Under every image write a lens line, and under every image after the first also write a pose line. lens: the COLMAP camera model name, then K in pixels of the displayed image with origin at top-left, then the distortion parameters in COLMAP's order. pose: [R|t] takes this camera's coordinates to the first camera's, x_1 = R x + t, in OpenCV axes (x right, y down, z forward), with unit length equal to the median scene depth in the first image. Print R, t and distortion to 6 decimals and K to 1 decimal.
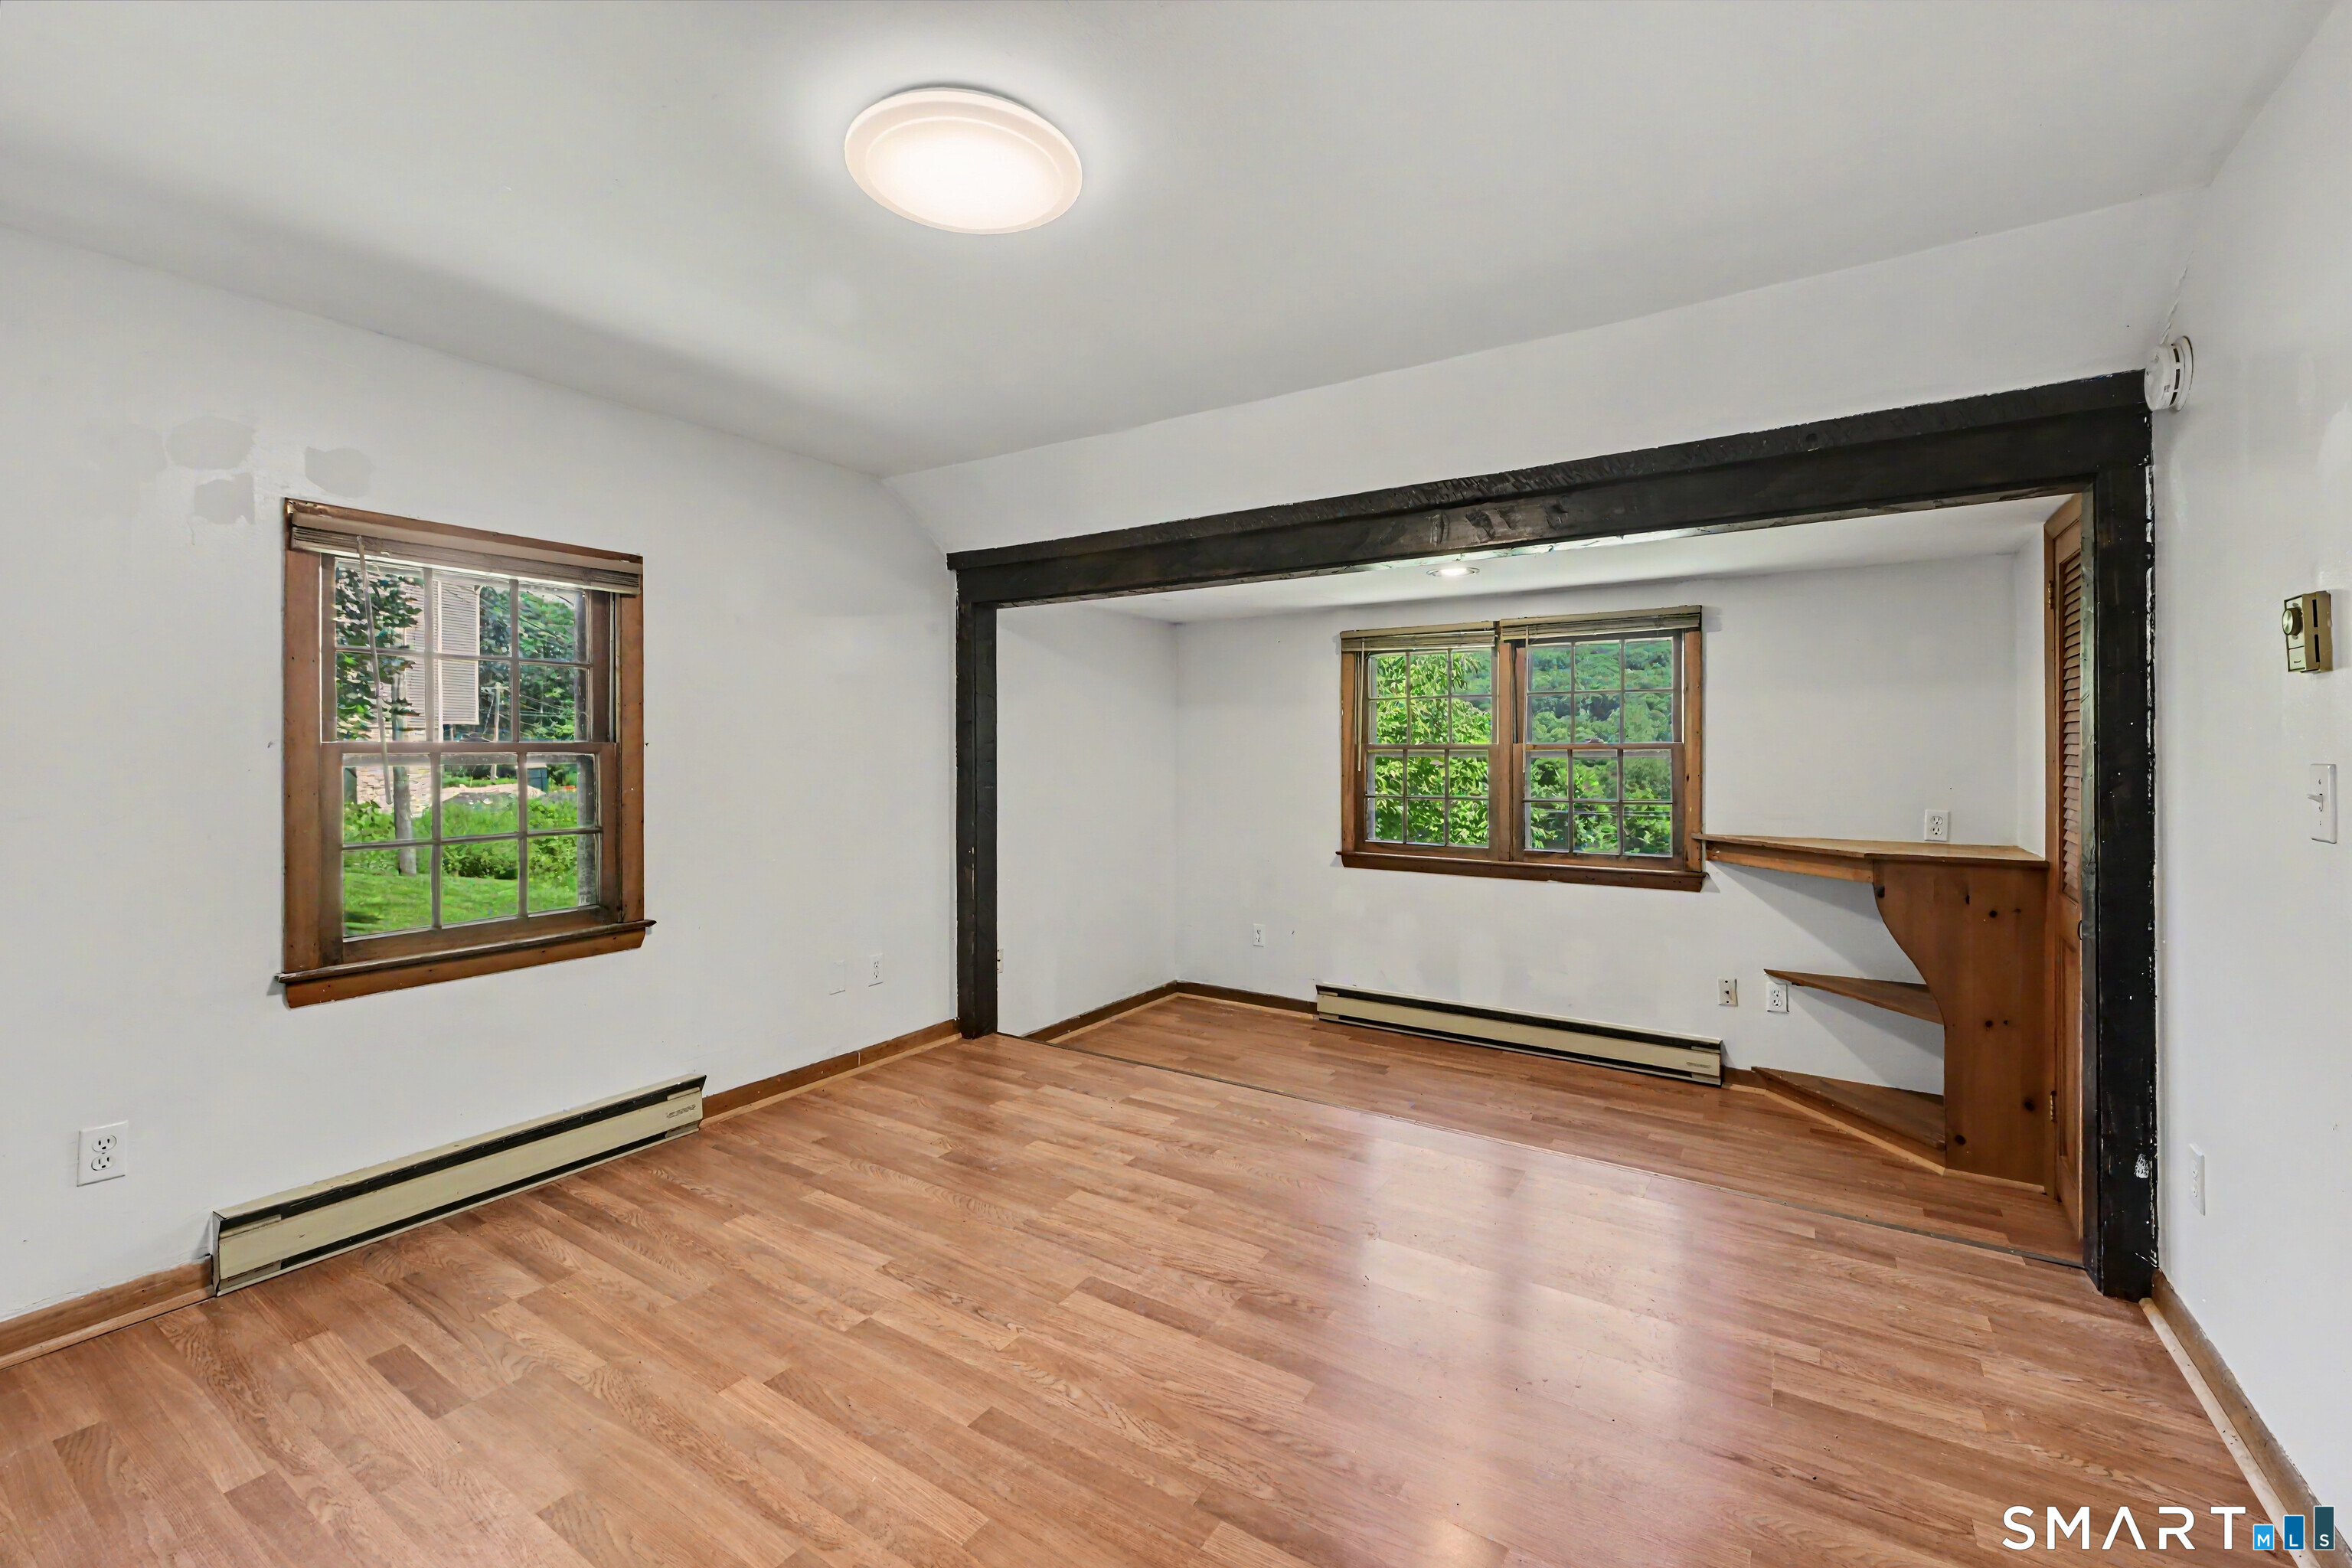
lens RADIAL K [[982.0, 0, 1170.9], [0, 982.0, 761.4], [0, 0, 1]] dist [-0.002195, -0.000890]
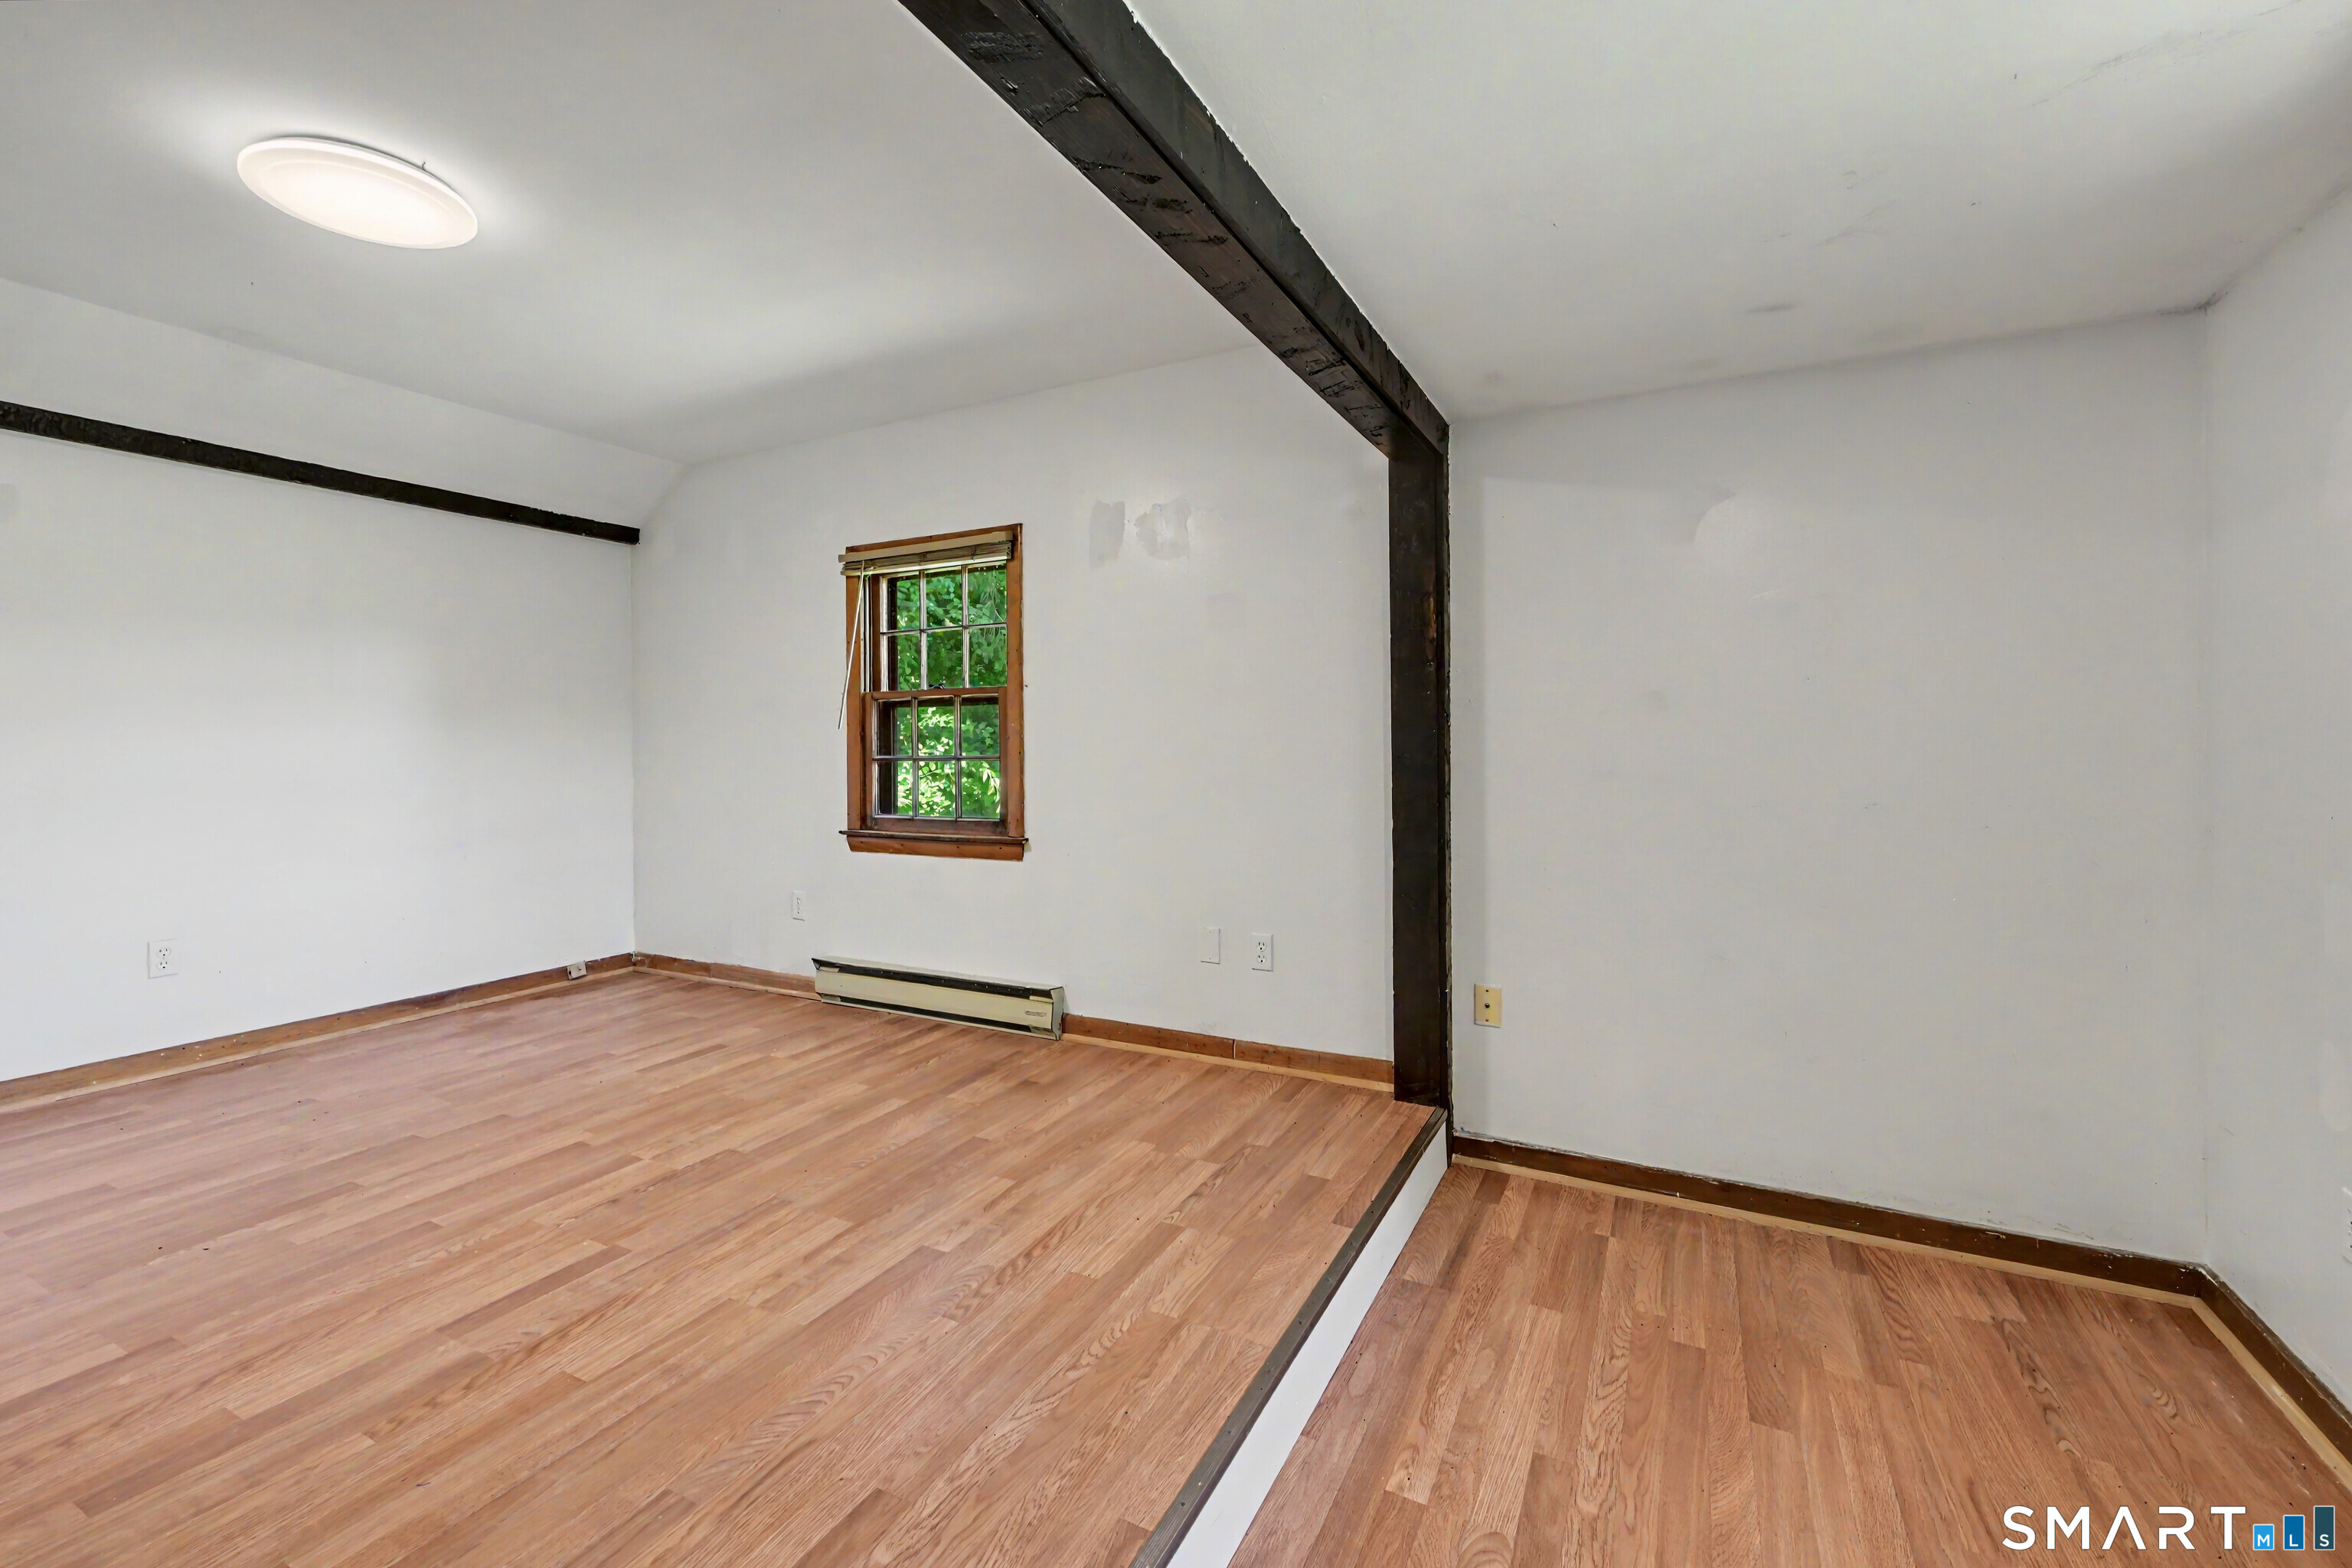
lens RADIAL K [[982.0, 0, 1152.4], [0, 982.0, 748.6], [0, 0, 1]] dist [-0.002195, -0.000890]
pose [[0.083741, 0.004854, -0.996476, 0.572001], [-0.006607, 0.999969, 0.004316, 0.046759], [0.996466, 0.006222, 0.083771, 0.957748]]
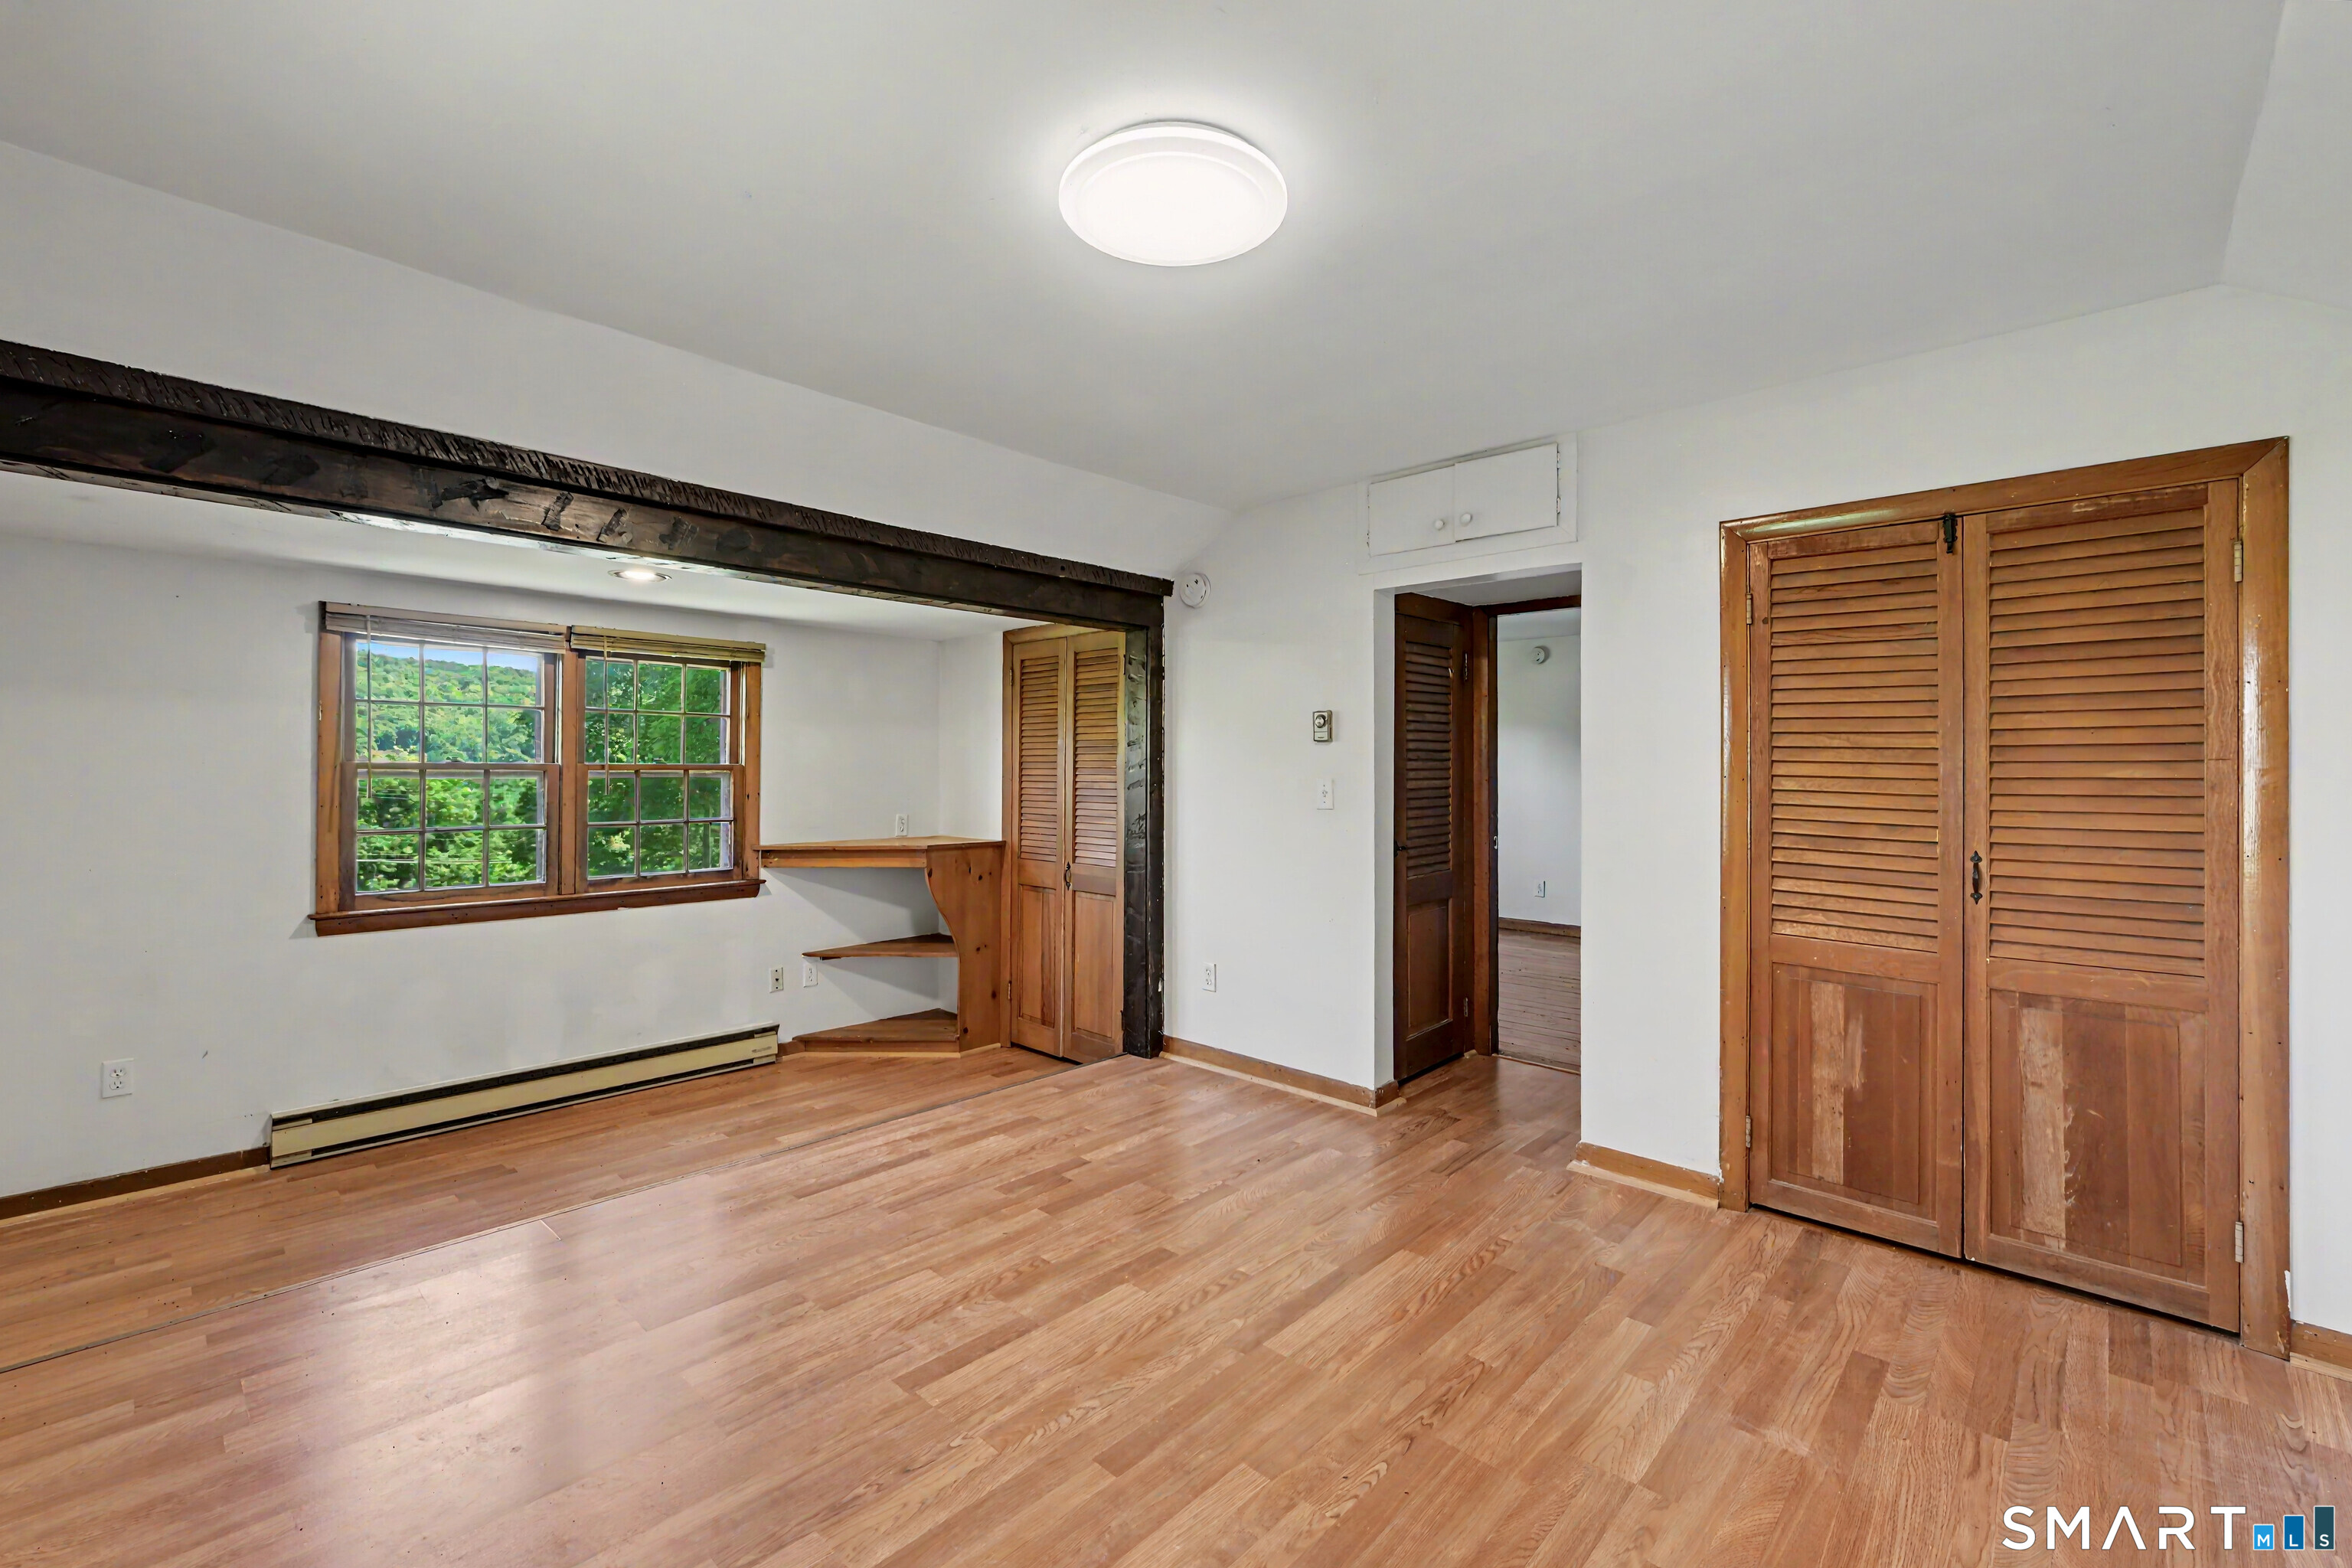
lens RADIAL K [[982.0, 0, 1171.2], [0, 982.0, 773.4], [0, 0, 1]] dist [-0.002195, -0.000890]
pose [[0.172351, 0.000033, 0.985036, -0.615435], [0.007144, 0.999974, -0.001283, -0.005240], [-0.985010, 0.007259, 0.172346, 0.417822]]
